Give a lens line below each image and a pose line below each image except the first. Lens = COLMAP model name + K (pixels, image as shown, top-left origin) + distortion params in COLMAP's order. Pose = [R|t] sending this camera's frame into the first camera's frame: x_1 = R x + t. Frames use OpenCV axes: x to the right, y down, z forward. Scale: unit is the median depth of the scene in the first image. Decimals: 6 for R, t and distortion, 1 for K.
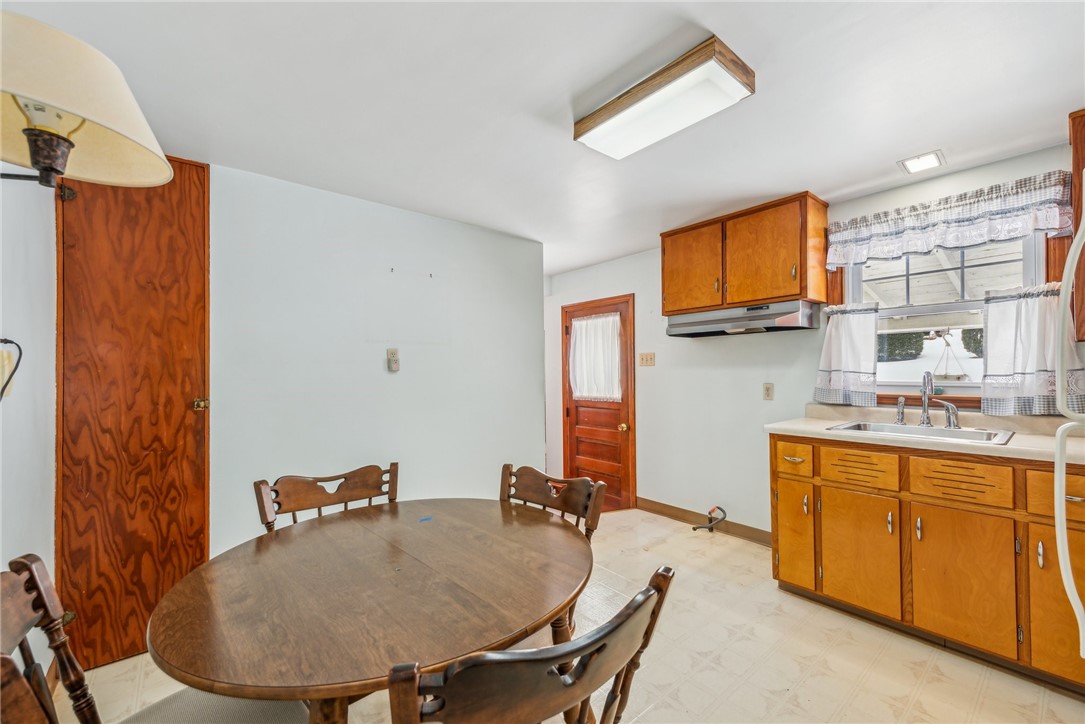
lens RADIAL K [[438.7, 0, 549.7], [0, 438.7, 367.9], [0, 0, 1]] dist [0.003087, 0.000165]
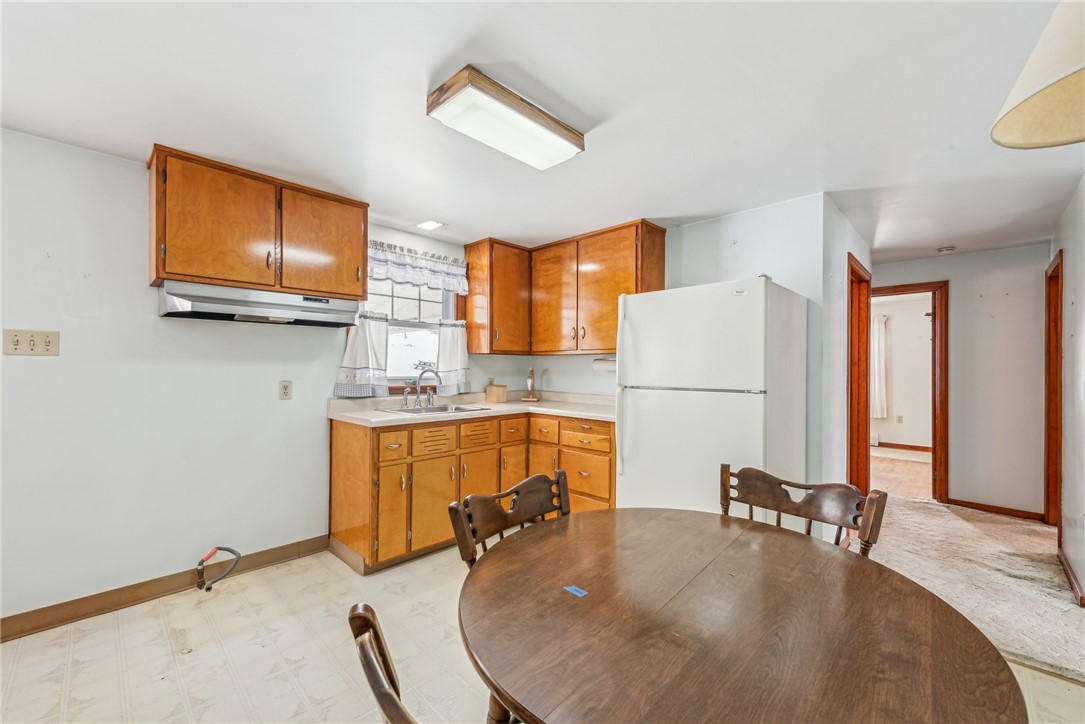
lens RADIAL K [[438.7, 0, 549.7], [0, 438.7, 367.9], [0, 0, 1]] dist [0.003087, 0.000165]
pose [[-0.110621, 0.008425, 0.993827, -0.581437], [-0.010375, 0.999900, -0.009631, 0.013763], [-0.993809, -0.011376, -0.110522, 0.702546]]
